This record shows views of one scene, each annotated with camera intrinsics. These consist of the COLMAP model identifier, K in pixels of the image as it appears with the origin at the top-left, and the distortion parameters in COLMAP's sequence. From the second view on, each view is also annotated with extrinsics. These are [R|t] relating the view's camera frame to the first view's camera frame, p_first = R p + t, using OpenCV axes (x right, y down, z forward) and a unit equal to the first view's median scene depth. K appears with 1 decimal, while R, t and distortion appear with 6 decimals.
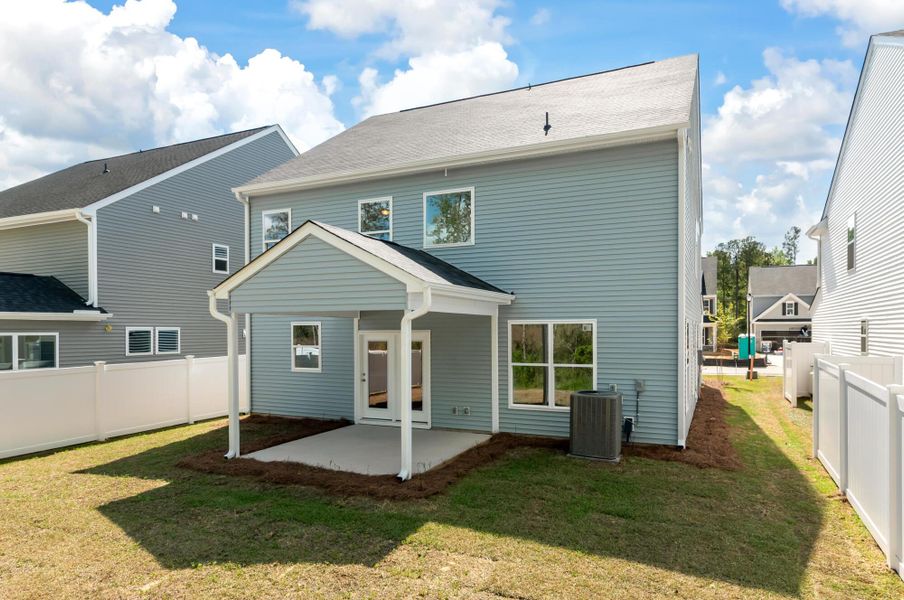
lens RADIAL K [[584.3, 0, 453.3], [0, 584.3, 301.9], [0, 0, 1]] dist [0.016930, -0.001999]
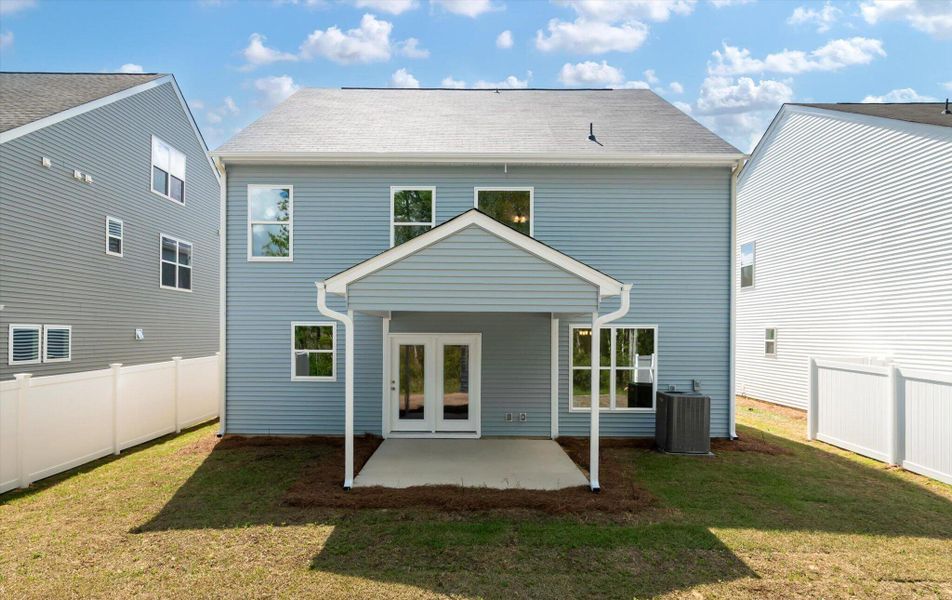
lens RADIAL K [[592.0, 0, 463.8], [0, 592.0, 303.7], [0, 0, 1]] dist [0.016399, -0.001921]
pose [[0.901595, 0.030773, 0.431485, -0.450765], [-0.030660, 0.999504, -0.007219, 0.007894], [-0.431493, -0.006720, 0.902091, 0.142808]]
